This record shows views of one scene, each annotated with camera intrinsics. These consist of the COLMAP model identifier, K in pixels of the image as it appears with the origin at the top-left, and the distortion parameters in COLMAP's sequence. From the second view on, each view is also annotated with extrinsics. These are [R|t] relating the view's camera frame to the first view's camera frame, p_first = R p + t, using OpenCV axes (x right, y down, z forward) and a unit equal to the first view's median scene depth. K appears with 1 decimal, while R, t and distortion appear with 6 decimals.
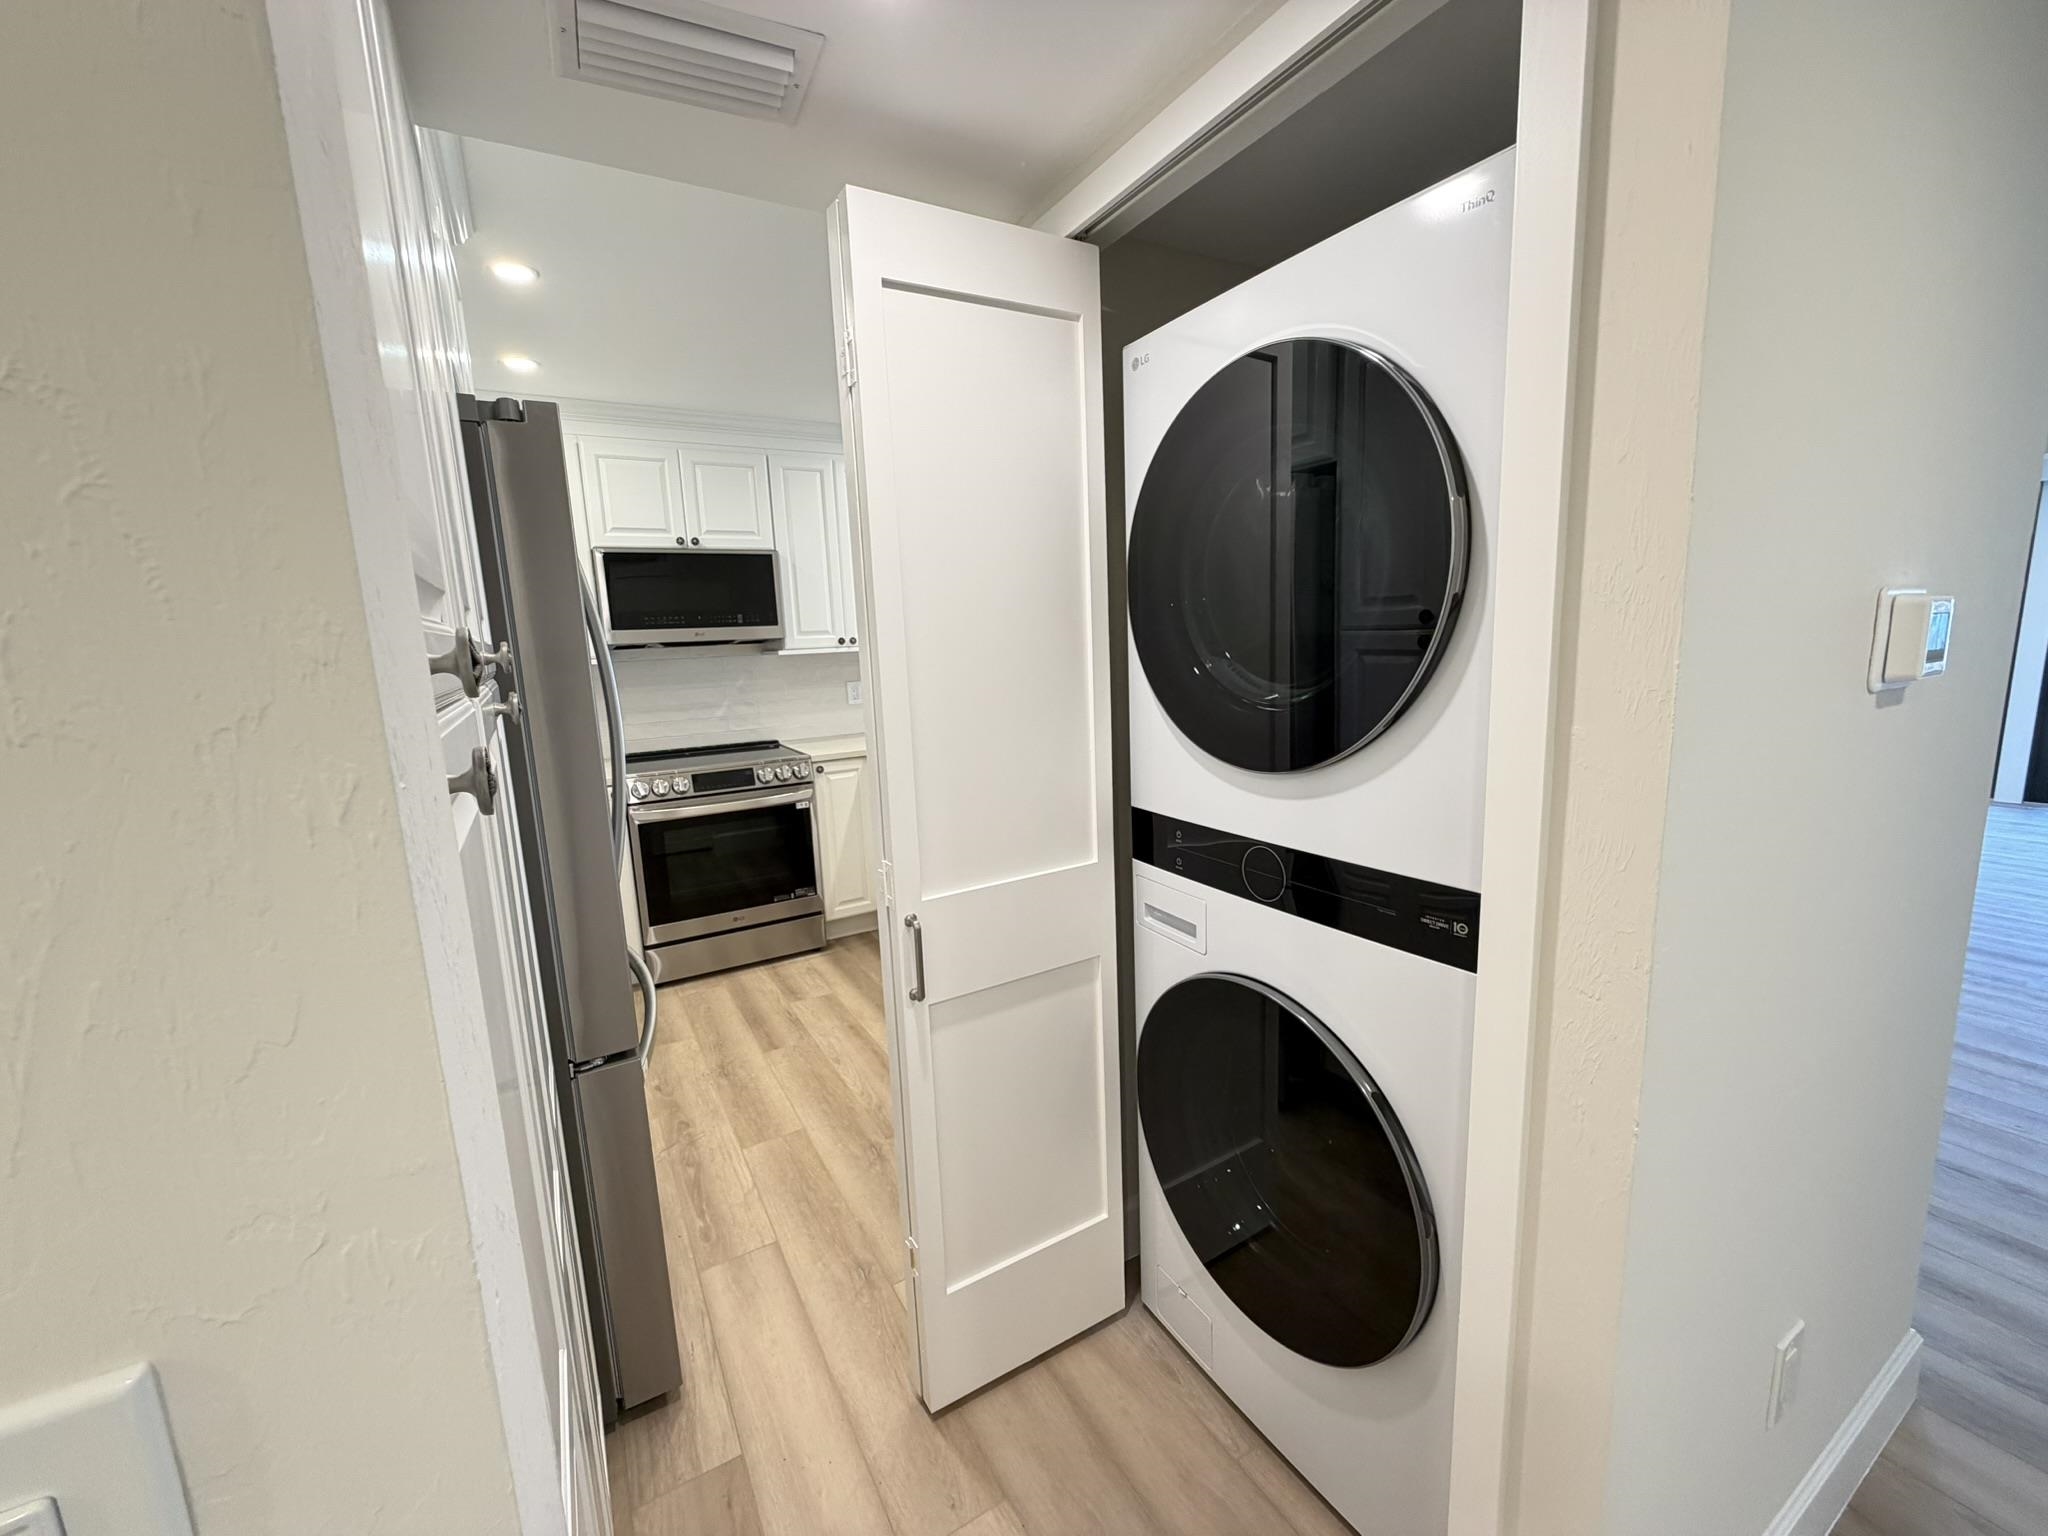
lens RADIAL K [[820.0, 0, 1024.0], [0, 820.0, 768.0], [0, 0, 1]] dist [0.000129, 0.000110]
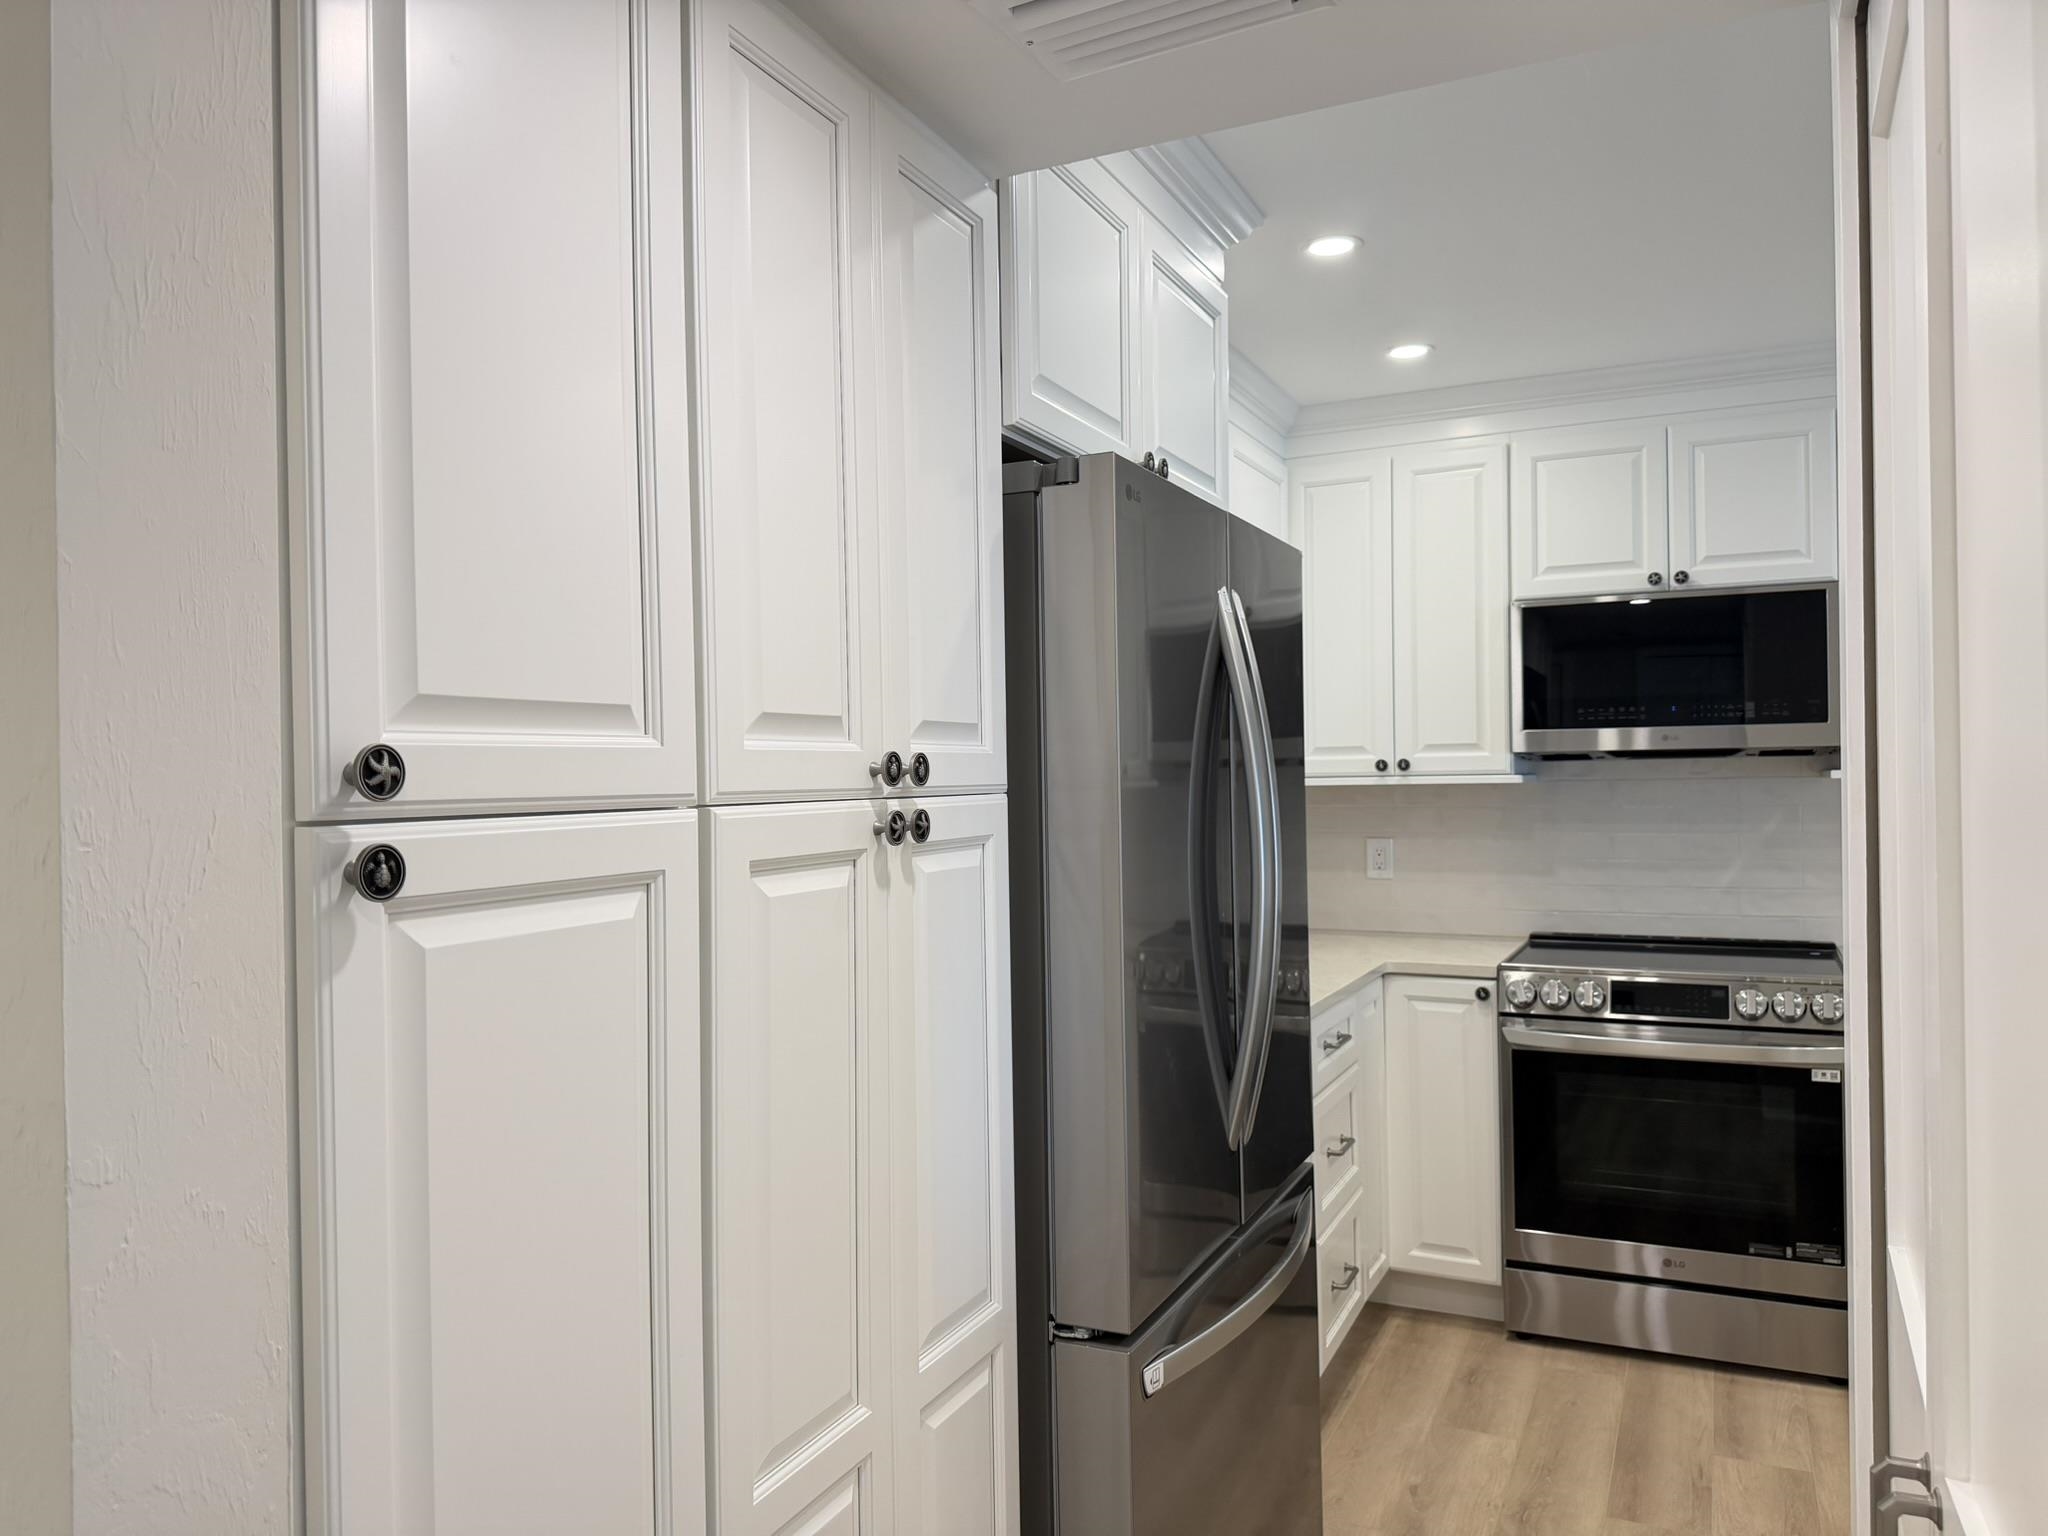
lens RADIAL K [[1475.7, 0, 1027.7], [0, 1475.7, 778.2], [0, 0, 1]] dist [0.034829, -0.040769]
pose [[0.570171, 0.036796, -0.820702, 0.210303], [-0.140831, 0.988586, -0.053517, -0.019219], [0.809365, 0.146094, 0.568845, 0.065449]]
